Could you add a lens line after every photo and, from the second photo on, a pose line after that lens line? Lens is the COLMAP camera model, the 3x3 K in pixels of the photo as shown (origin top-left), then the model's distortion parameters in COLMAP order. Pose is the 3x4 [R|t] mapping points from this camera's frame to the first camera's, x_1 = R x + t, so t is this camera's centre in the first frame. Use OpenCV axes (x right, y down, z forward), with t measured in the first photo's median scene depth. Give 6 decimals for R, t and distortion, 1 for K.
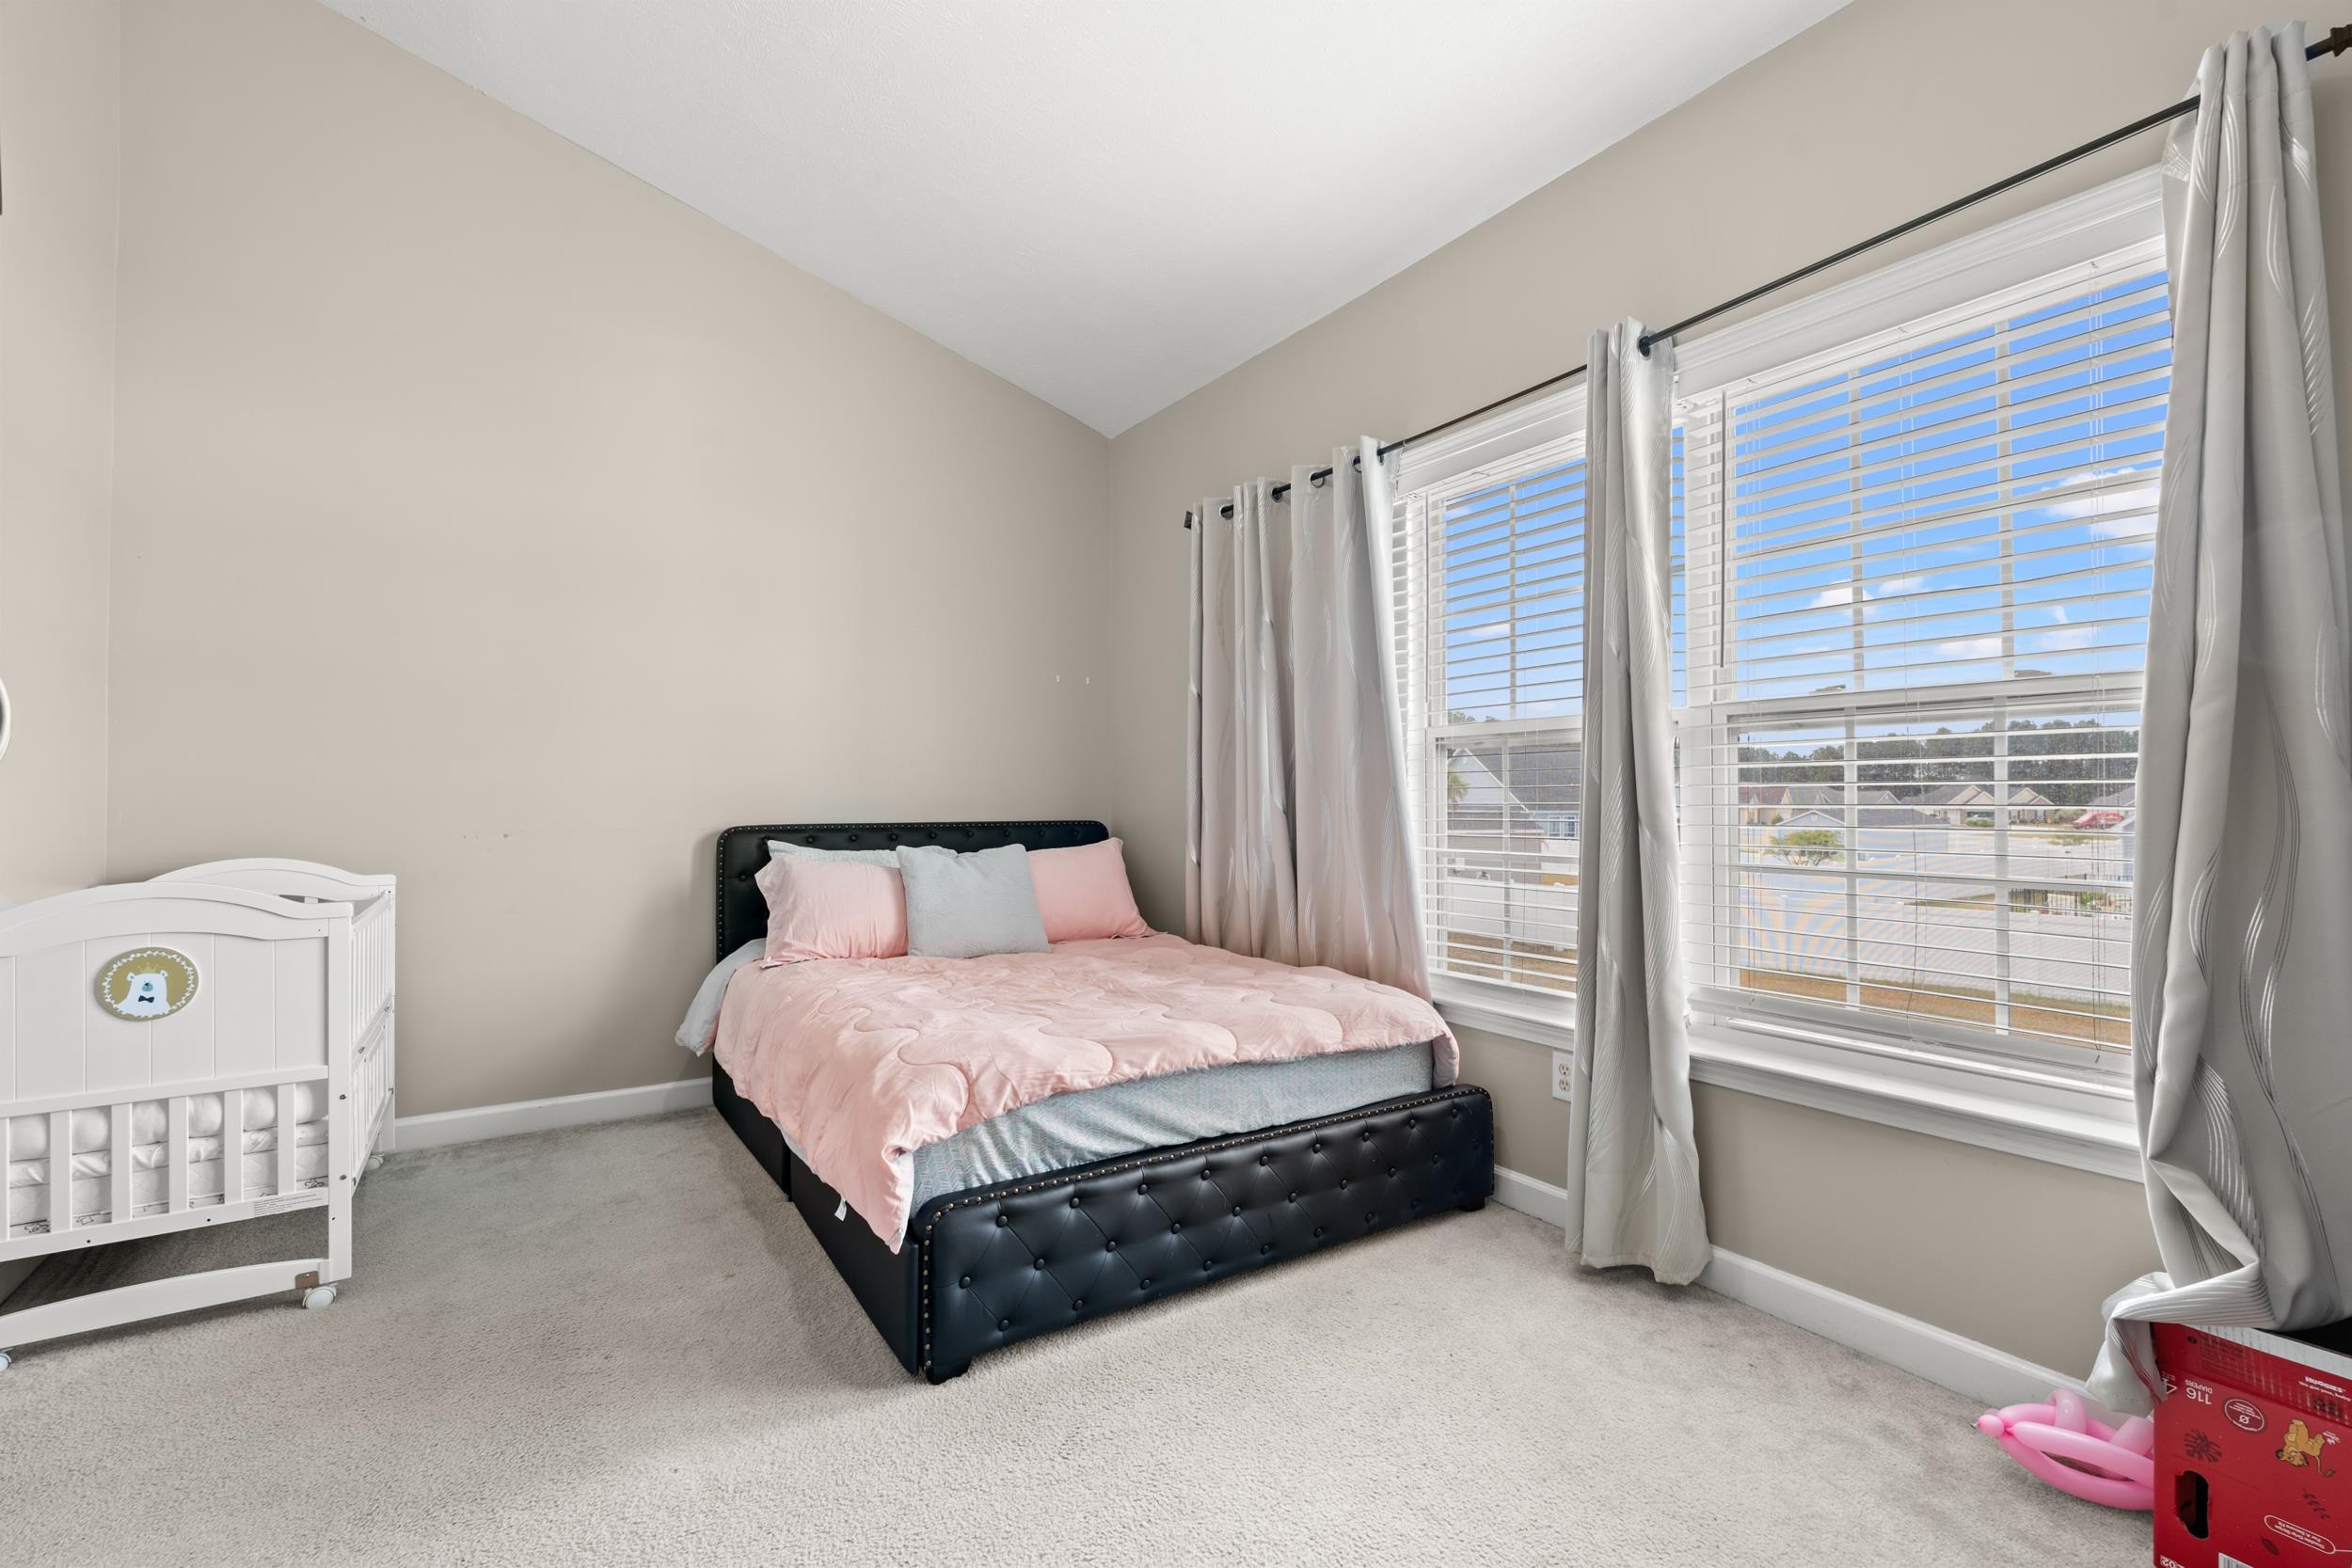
lens RADIAL K [[1043.5, 0, 1177.5], [0, 1043.5, 810.3], [0, 0, 1]] dist [0.015489, -0.000110]
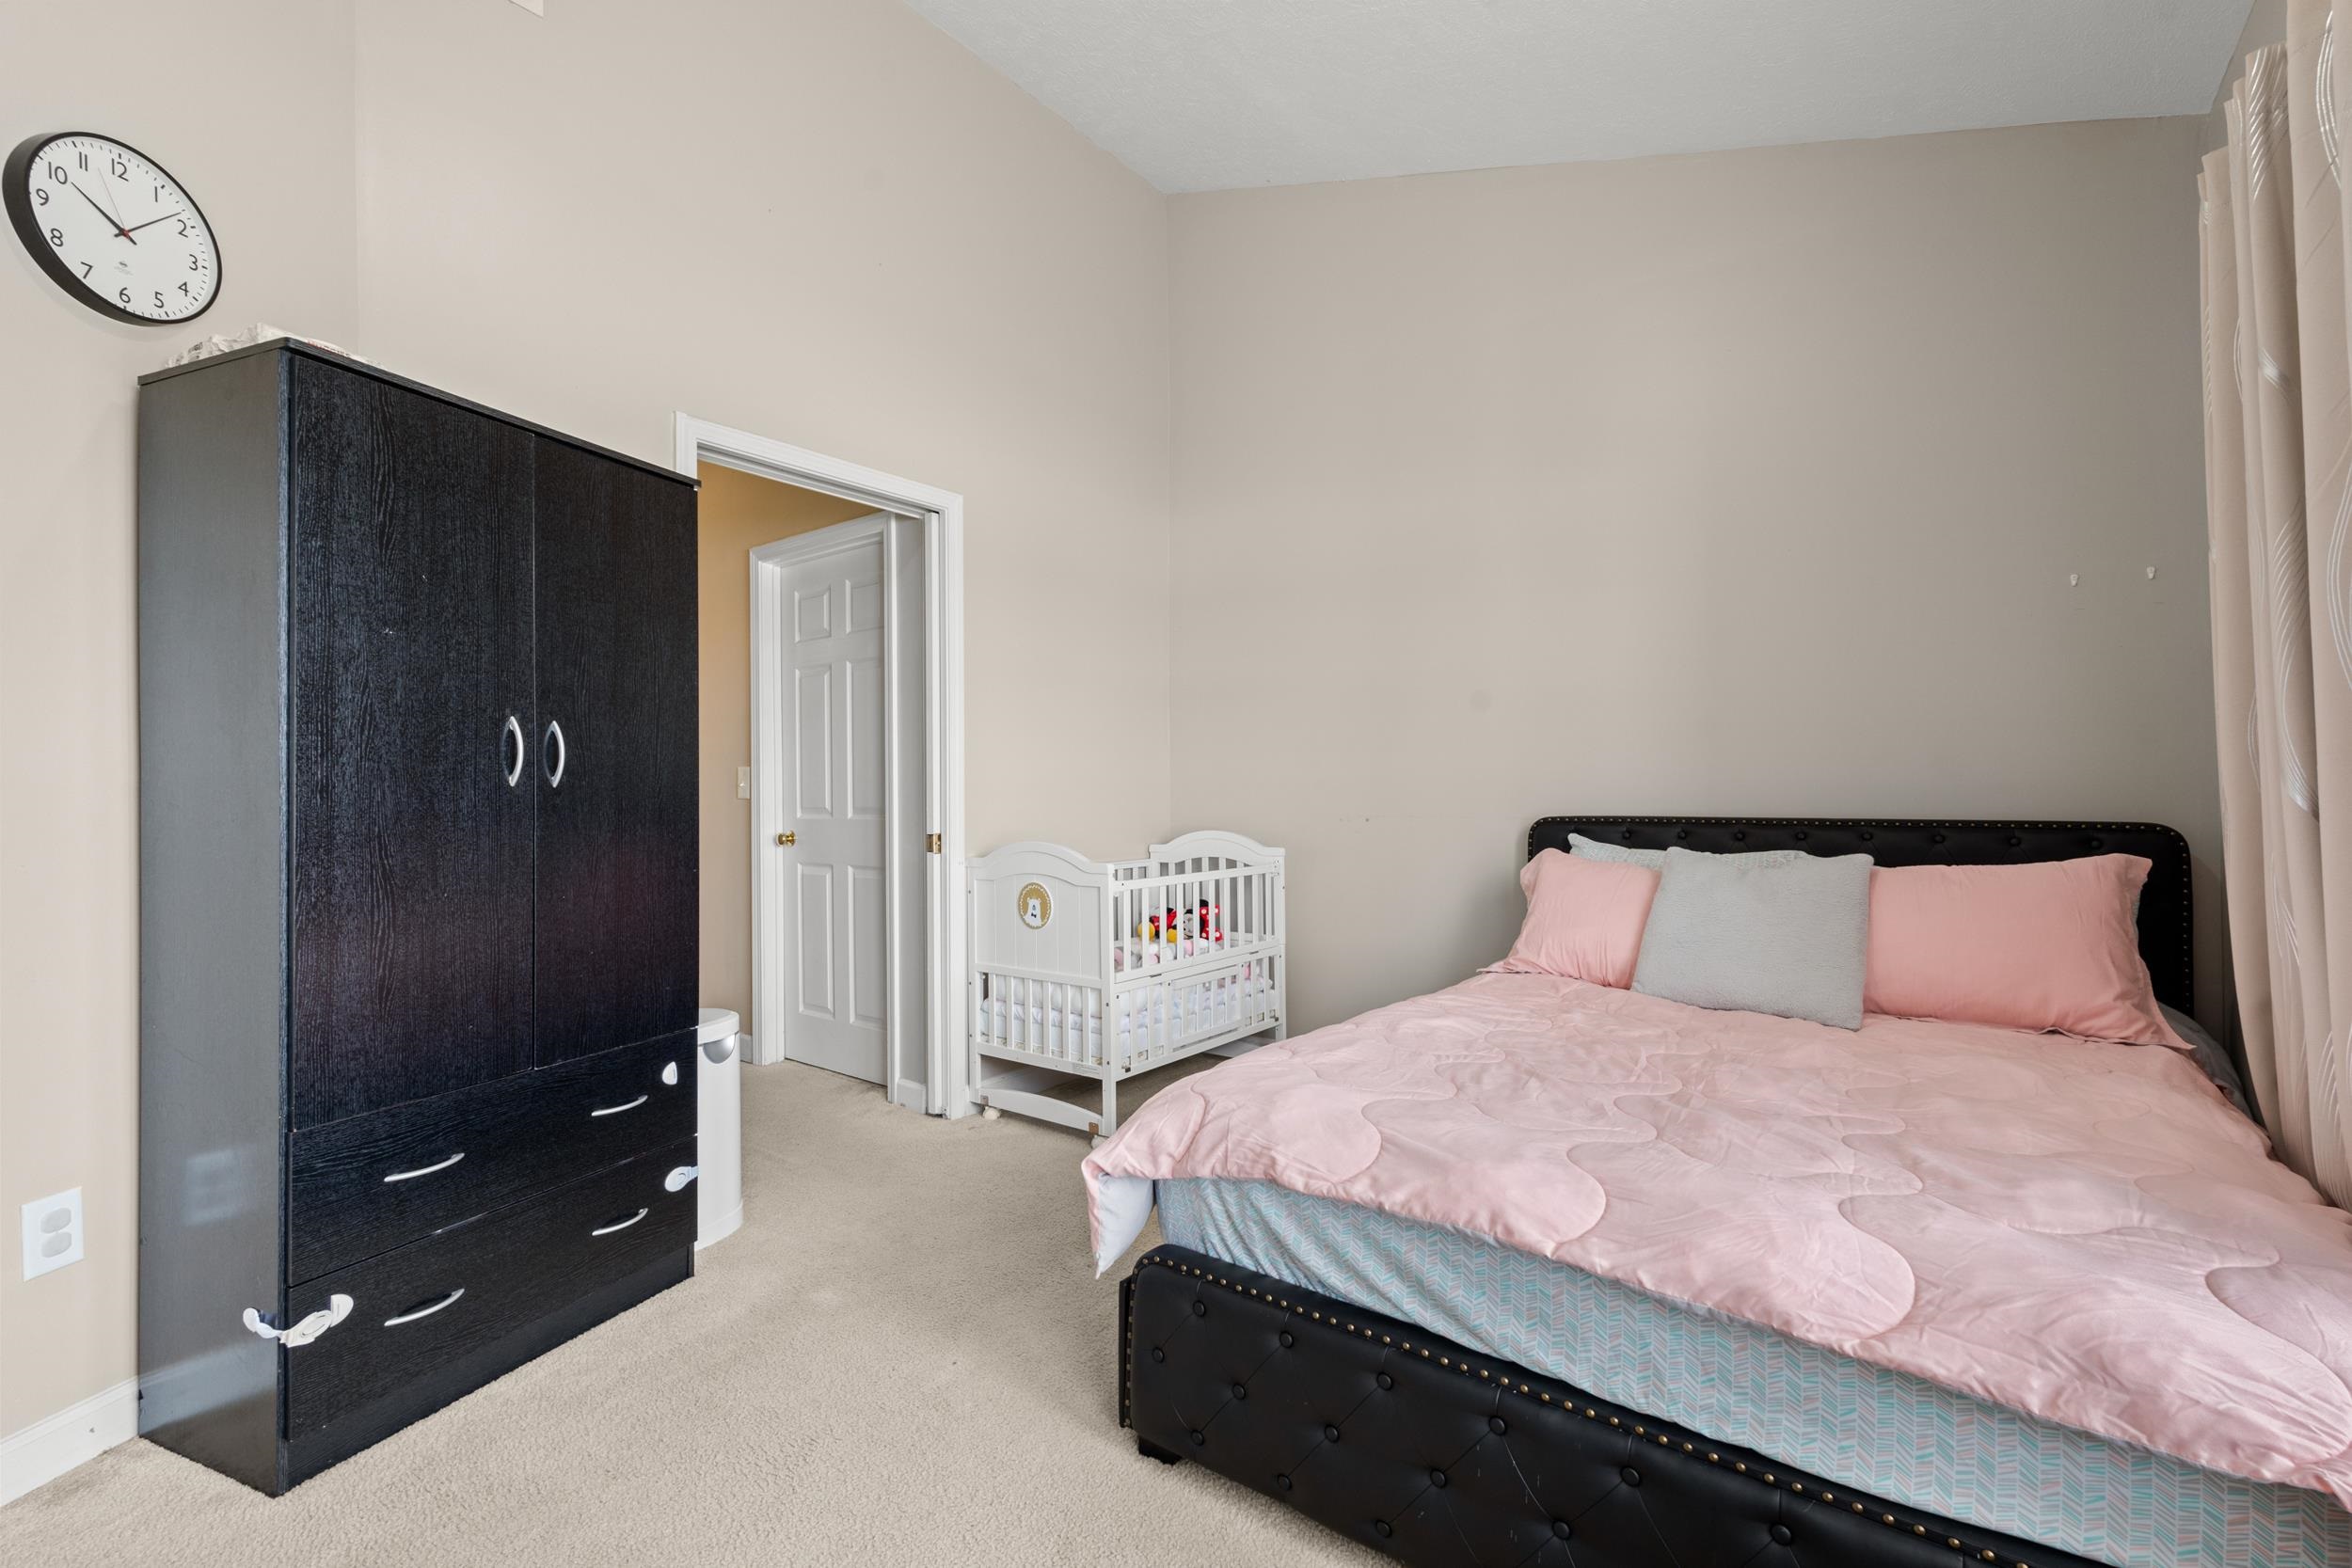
lens RADIAL K [[1024.7, 0, 1176.0], [0, 1024.7, 784.0], [0, 0, 1]] dist [-0.000860, -0.000345]
pose [[0.332481, -0.008236, -0.943074, 0.514499], [-0.005970, 0.999923, -0.010837, -0.003227], [0.943091, 0.009233, 0.332406, 0.641660]]
